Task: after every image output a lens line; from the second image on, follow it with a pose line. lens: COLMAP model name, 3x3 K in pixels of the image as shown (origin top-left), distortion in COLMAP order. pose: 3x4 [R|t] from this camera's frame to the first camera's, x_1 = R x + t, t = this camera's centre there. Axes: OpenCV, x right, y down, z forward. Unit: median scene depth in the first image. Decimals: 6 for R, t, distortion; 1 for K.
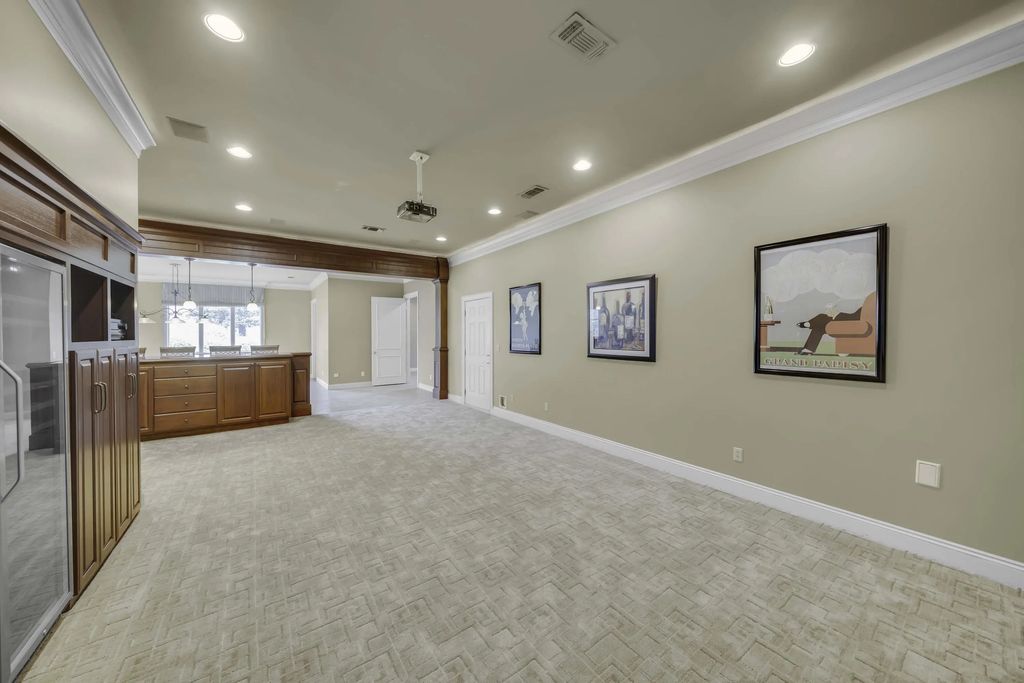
lens RADIAL K [[354.6, 0, 503.5], [0, 354.6, 333.9], [0, 0, 1]] dist [-0.004349, -0.000643]
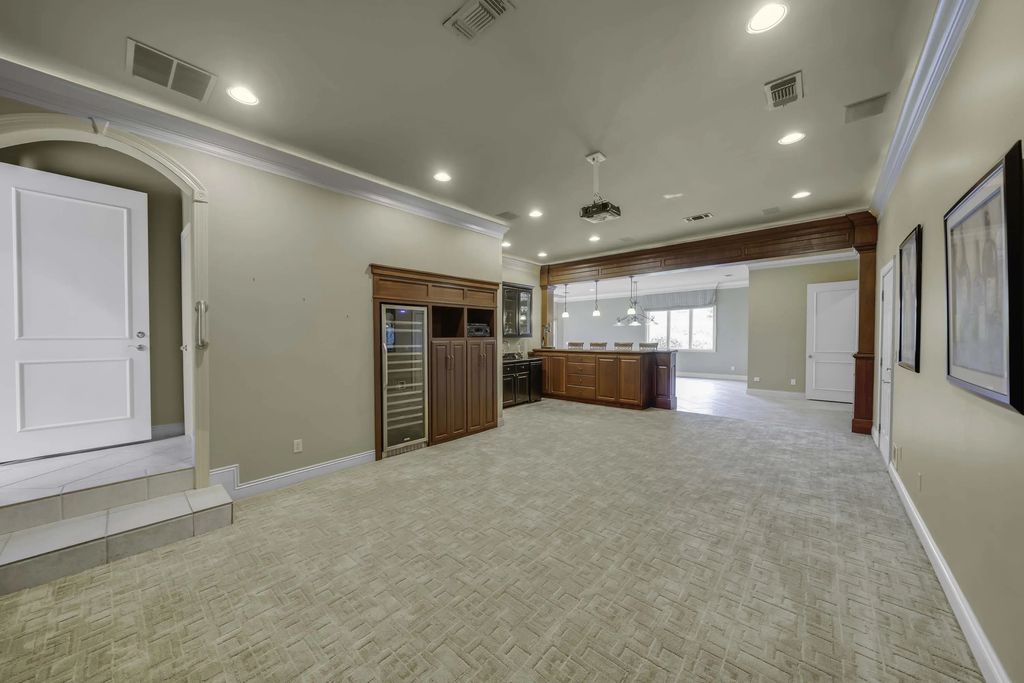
lens RADIAL K [[354.6, 0, 505.4], [0, 354.6, 340.8], [0, 0, 1]] dist [-0.004349, -0.000643]
pose [[0.222618, 0.015968, -0.974775, 0.617797], [0.006472, 0.999820, 0.017856, 0.001357], [0.974884, -0.010284, 0.222475, 0.460959]]
